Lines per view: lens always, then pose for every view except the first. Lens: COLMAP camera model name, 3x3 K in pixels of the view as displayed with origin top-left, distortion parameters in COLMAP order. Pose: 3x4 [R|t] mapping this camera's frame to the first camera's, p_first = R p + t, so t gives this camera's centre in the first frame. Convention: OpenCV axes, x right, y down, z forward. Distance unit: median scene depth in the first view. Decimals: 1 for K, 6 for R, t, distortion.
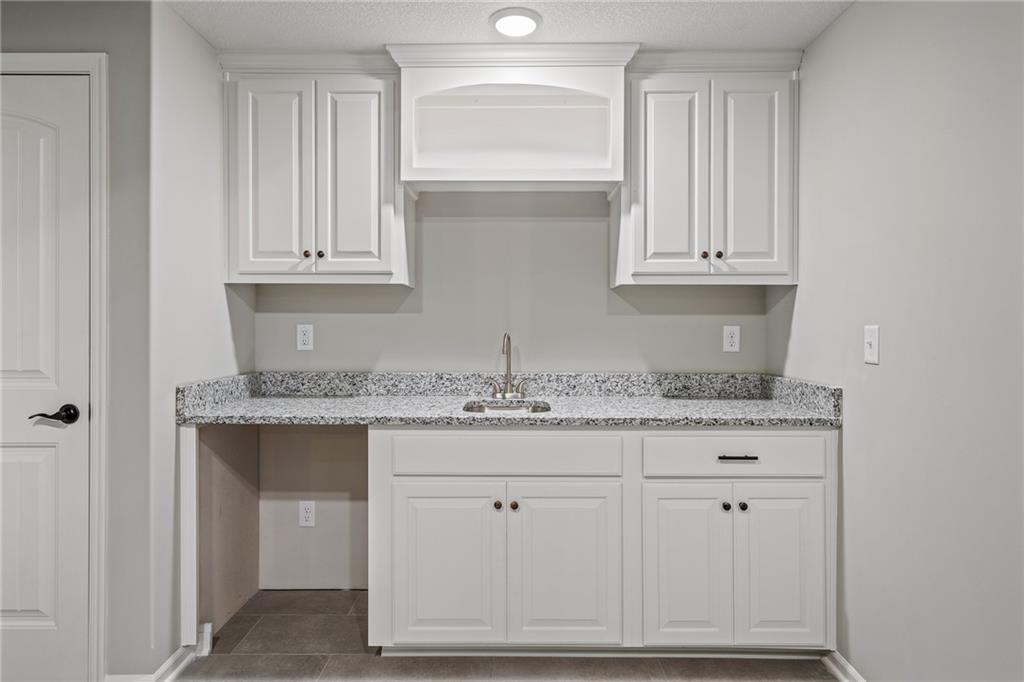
lens RADIAL K [[592.6, 0, 505.6], [0, 592.6, 330.0], [0, 0, 1]] dist [-0.001647, -0.000135]
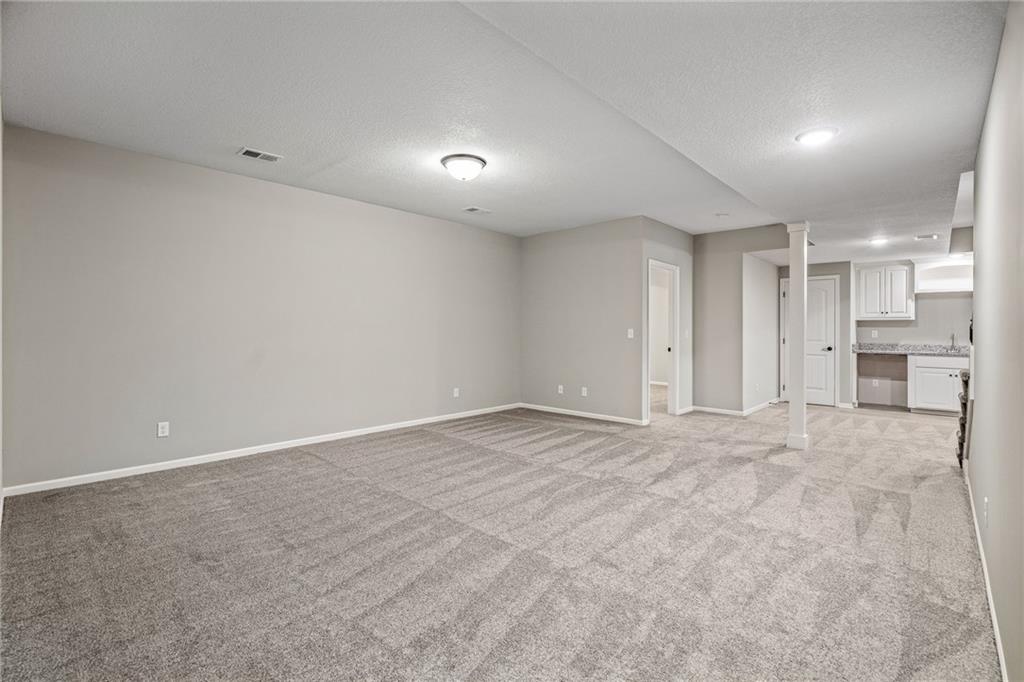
lens RADIAL K [[467.2, 0, 505.5], [0, 467.2, 332.3], [0, 0, 1]] dist [-0.003847, 0.001432]
pose [[0.735632, 0.004848, -0.677364, -0.077312], [-0.008500, 0.999962, -0.002074, 0.028236], [0.677328, 0.007284, 0.735645, -2.921483]]
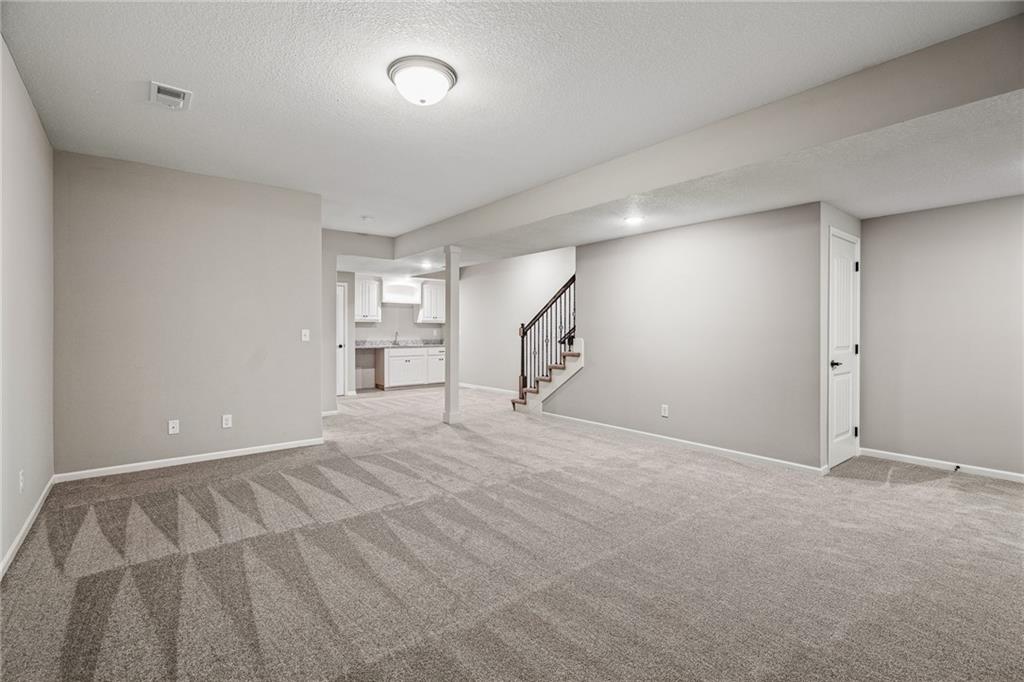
lens RADIAL K [[467.2, 0, 511.6], [0, 467.2, 332.3], [0, 0, 1]] dist [-0.003847, 0.001432]
pose [[0.769825, -0.002934, 0.638248, -1.858844], [0.004380, 0.999990, -0.000687, 0.015903], [-0.638240, 0.003324, 0.769830, -2.777664]]
